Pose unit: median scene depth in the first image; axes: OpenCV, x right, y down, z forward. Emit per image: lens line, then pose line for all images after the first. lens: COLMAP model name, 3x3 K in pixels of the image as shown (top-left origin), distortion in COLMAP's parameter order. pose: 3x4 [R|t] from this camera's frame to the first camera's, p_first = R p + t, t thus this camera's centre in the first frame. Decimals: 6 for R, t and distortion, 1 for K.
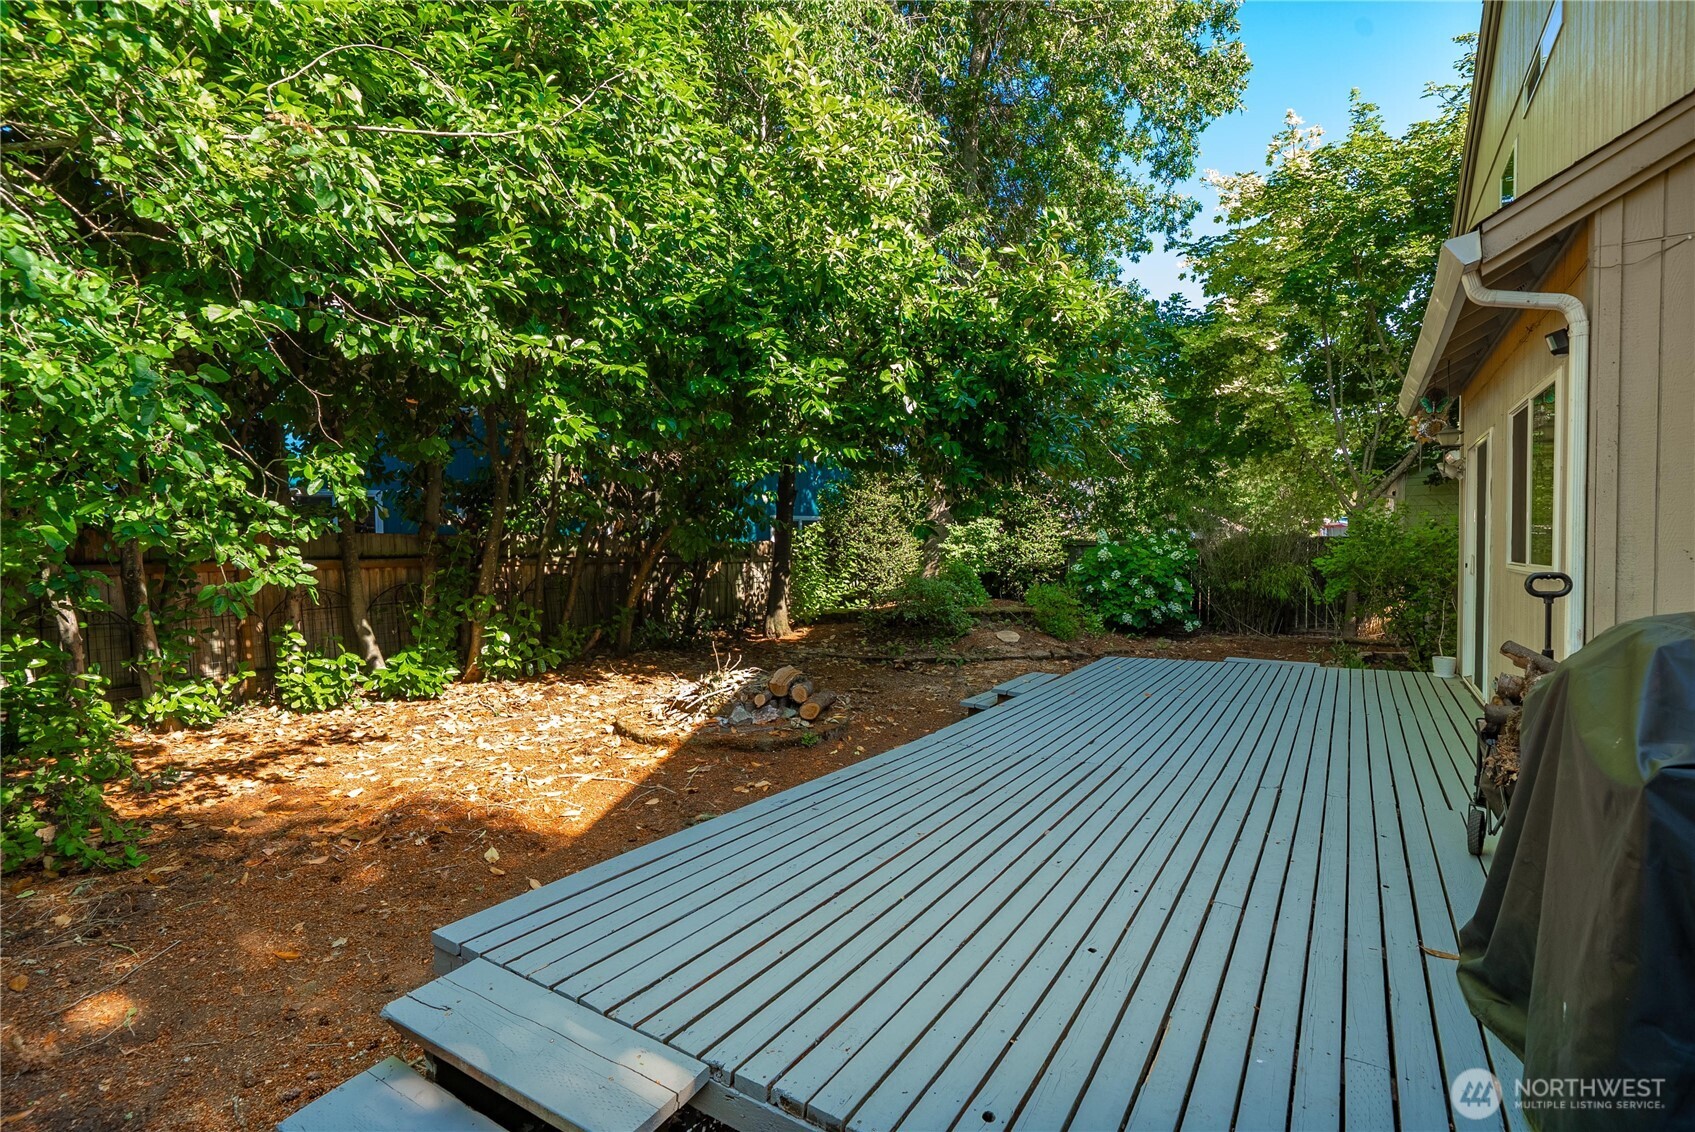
lens RADIAL K [[797.5, 0, 840.8], [0, 797.5, 534.7], [0, 0, 1]] dist [-0.004957, 0.000666]
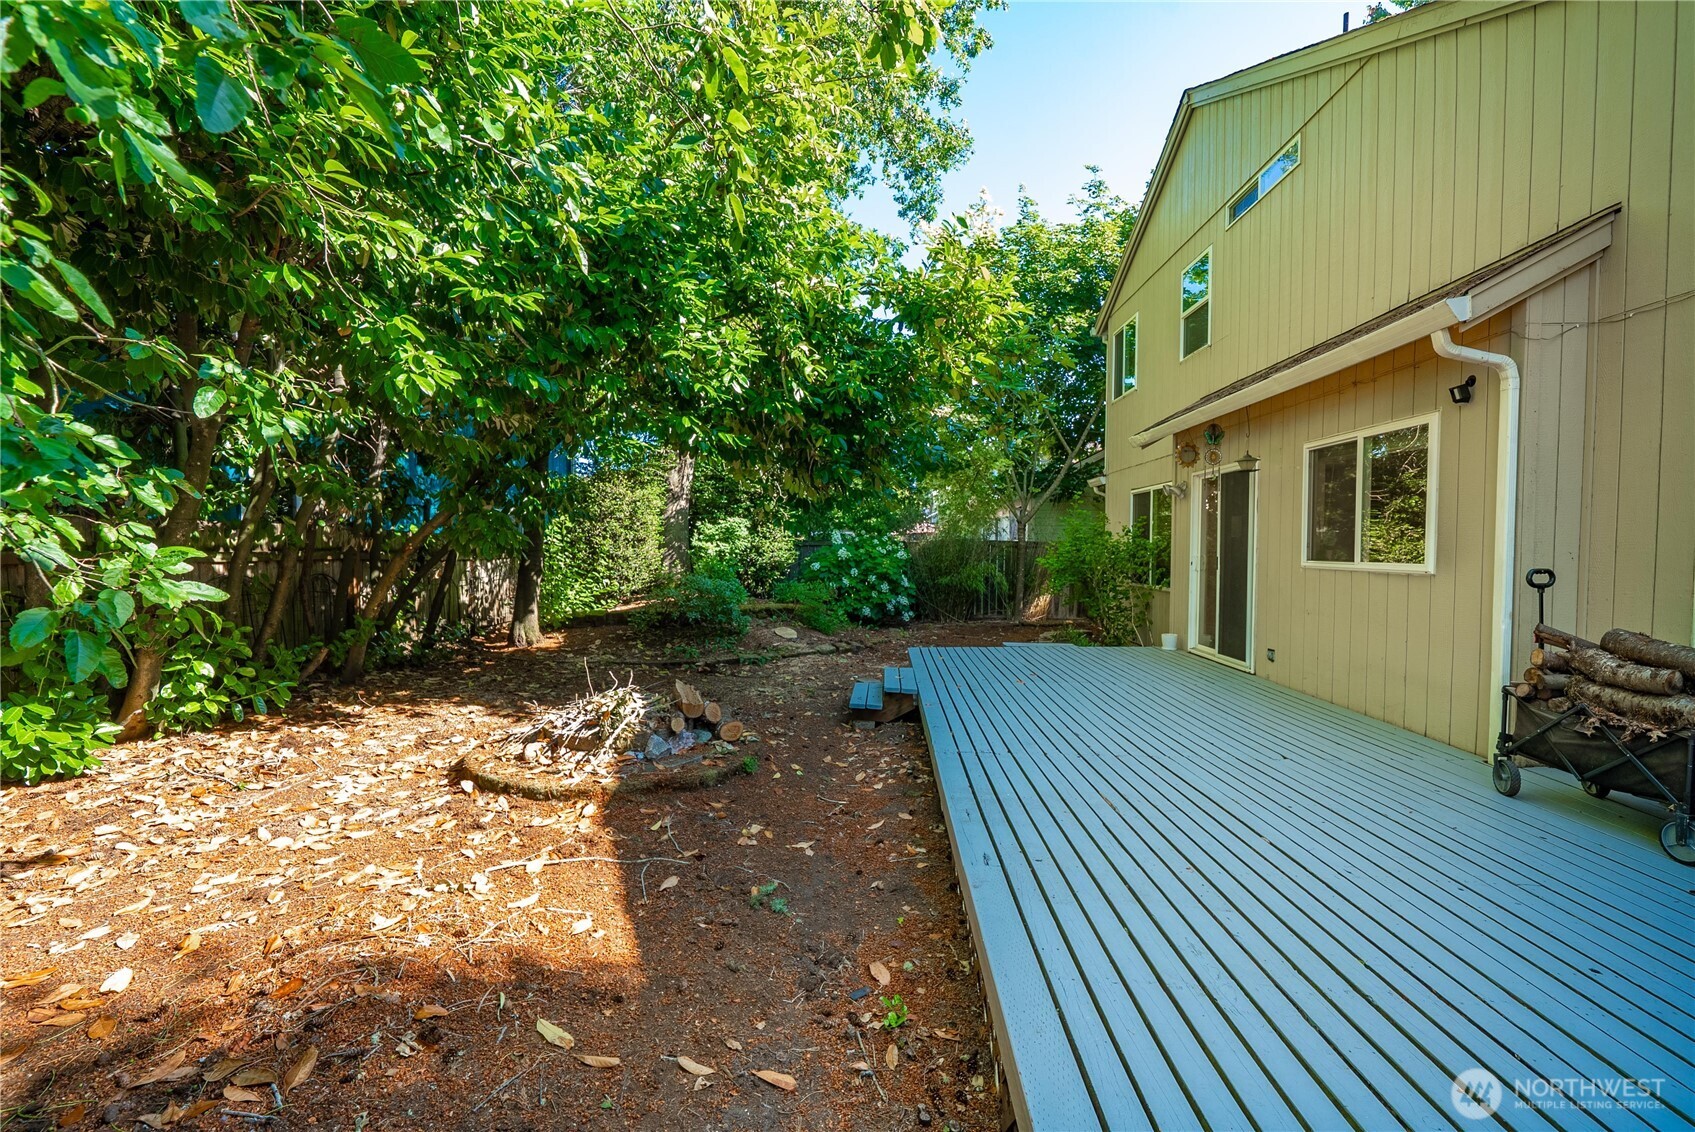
lens RADIAL K [[733.6, 0, 841.6], [0, 733.6, 542.7], [0, 0, 1]] dist [-0.003040, -0.000110]
pose [[0.873101, 0.014198, 0.487333, -0.260733], [-0.018929, 0.999809, 0.004785, 0.008178], [-0.487172, -0.013403, 0.873203, 0.199904]]
